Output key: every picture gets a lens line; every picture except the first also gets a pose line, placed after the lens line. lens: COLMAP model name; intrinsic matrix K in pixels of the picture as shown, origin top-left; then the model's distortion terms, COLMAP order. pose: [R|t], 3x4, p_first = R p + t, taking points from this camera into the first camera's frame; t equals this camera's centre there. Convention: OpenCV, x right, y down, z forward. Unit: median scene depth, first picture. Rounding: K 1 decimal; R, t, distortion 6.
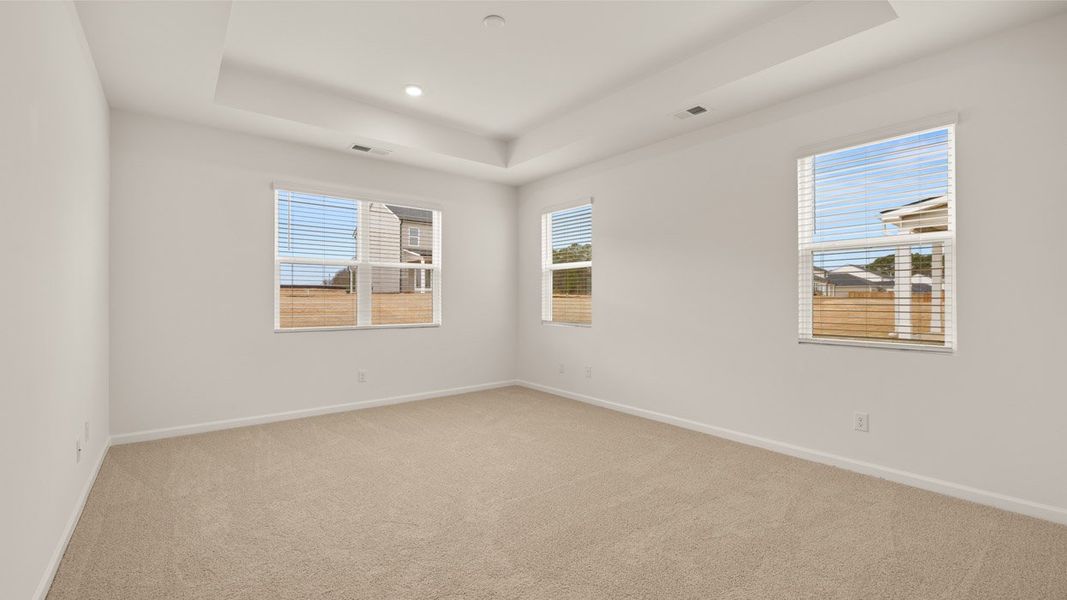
lens RADIAL K [[445.6, 0, 533.5], [0, 445.6, 300.0], [0, 0, 1]] dist [-0.000372, 0.000119]
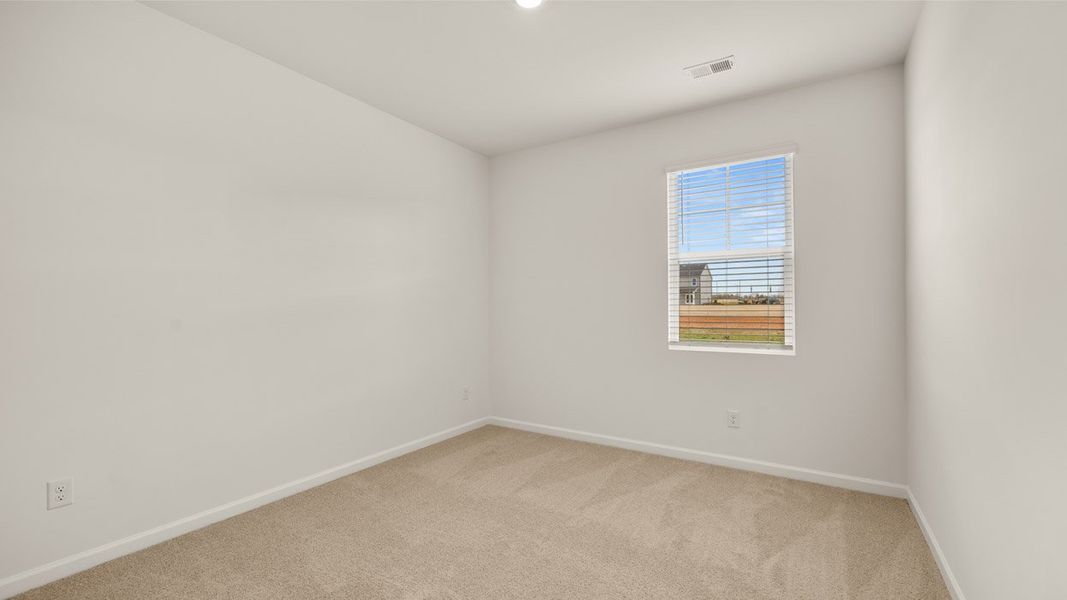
lens RADIAL K [[476.6, 0, 554.1], [0, 476.6, 298.8], [0, 0, 1]] dist [0.000377, 0.000055]
pose [[0.950255, 0.004718, 0.311438, -0.235805], [0.000121, 0.999880, -0.015516, -0.002418], [-0.311473, 0.014782, 0.950140, 0.284492]]
